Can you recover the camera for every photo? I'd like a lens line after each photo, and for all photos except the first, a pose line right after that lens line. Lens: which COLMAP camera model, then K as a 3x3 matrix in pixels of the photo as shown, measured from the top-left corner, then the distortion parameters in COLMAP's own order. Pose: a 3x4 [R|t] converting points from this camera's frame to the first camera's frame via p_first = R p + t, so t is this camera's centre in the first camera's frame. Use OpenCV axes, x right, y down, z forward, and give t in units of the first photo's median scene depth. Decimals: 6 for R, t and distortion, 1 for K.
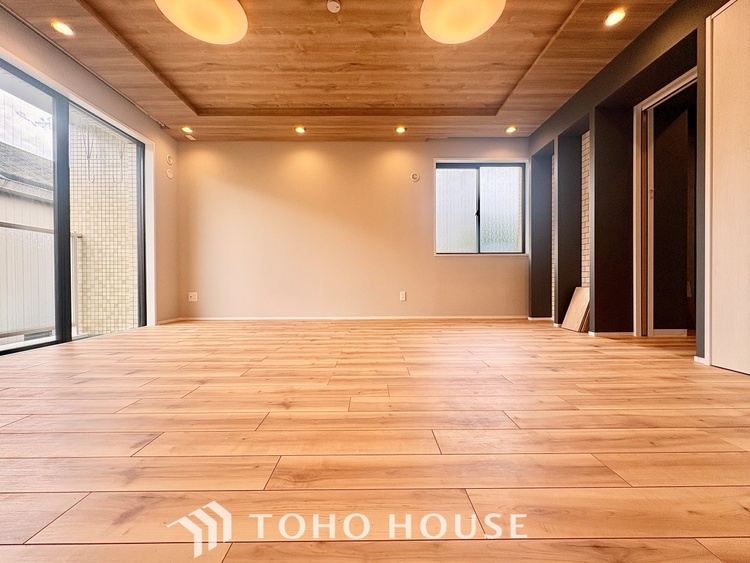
lens RADIAL K [[298.7, 0, 374.9], [0, 298.7, 282.2], [0, 0, 1]] dist [-0.000876, -0.000015]
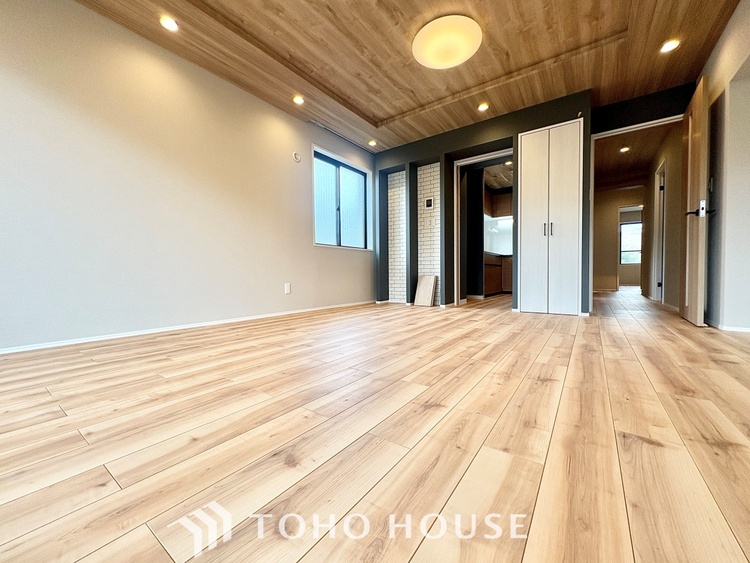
lens RADIAL K [[298.7, 0, 374.5], [0, 298.7, 281.8], [0, 0, 1]] dist [-0.000876, -0.000015]
pose [[0.592057, -0.021500, 0.805609, -0.648495], [0.012590, 0.999769, 0.017428, 0.020326], [-0.805798, -0.000176, 0.592191, 0.380749]]
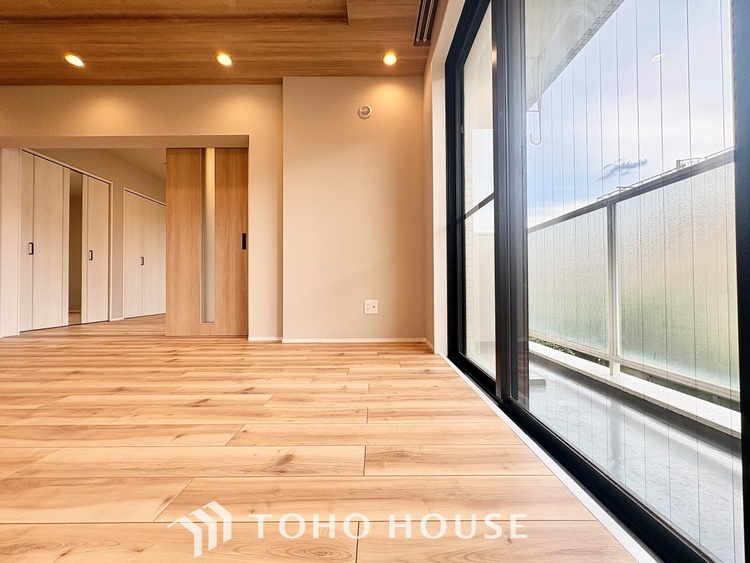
lens RADIAL K [[298.7, 0, 375.4], [0, 298.7, 283.1], [0, 0, 1]] dist [-0.000876, -0.000015]
pose [[-0.999923, 0.010712, 0.006262, -0.749346], [0.010690, 0.999937, -0.003514, 0.007173], [-0.006299, -0.003447, -0.999974, 1.044533]]
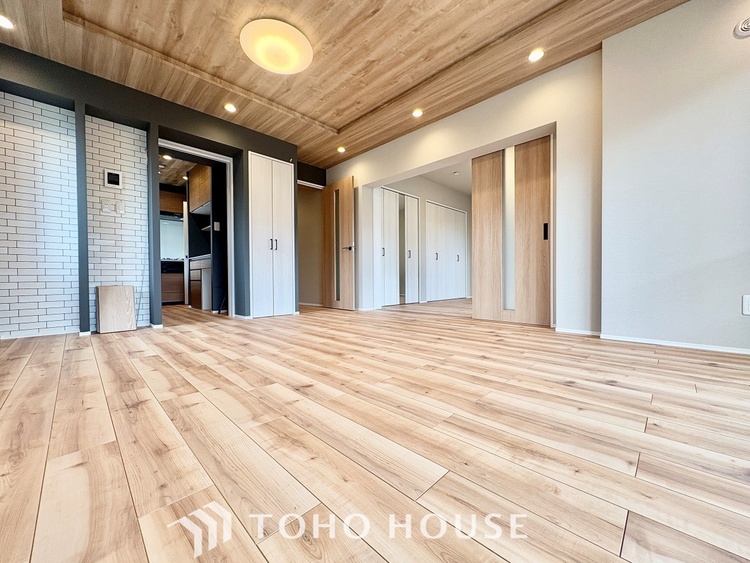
lens RADIAL K [[298.7, 0, 374.2], [0, 298.7, 282.3], [0, 0, 1]] dist [-0.000876, -0.000015]
pose [[-0.700261, 0.000268, 0.713887, -0.608739], [0.016267, 0.999746, 0.015581, 0.003792], [-0.713702, 0.022523, -0.700088, 1.163677]]
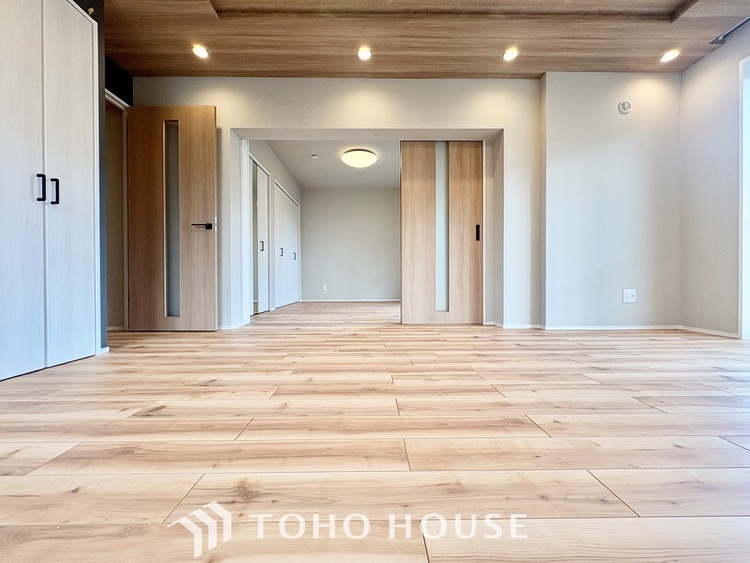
lens RADIAL K [[298.7, 0, 375.1], [0, 298.7, 281.9], [0, 0, 1]] dist [-0.000876, -0.000015]
pose [[-0.999966, 0.008123, -0.001143, 0.094219], [0.008107, 0.999882, 0.013070, 0.013046], [0.001249, 0.013060, -0.999914, 1.081163]]
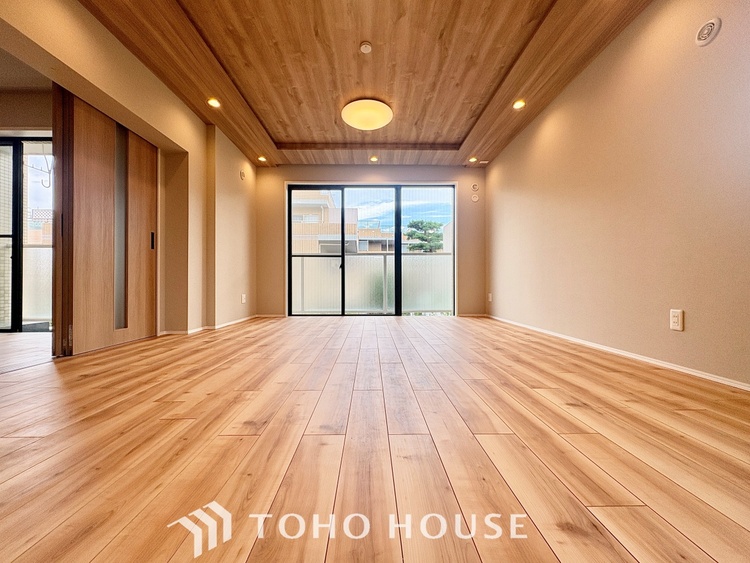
lens RADIAL K [[298.7, 0, 374.8], [0, 298.7, 282.0], [0, 0, 1]] dist [-0.000876, -0.000015]
pose [[0.004444, -0.000059, -0.999990, 0.756406], [-0.006750, 0.999977, -0.000089, -0.010222], [0.999967, 0.006751, 0.004444, 0.762515]]
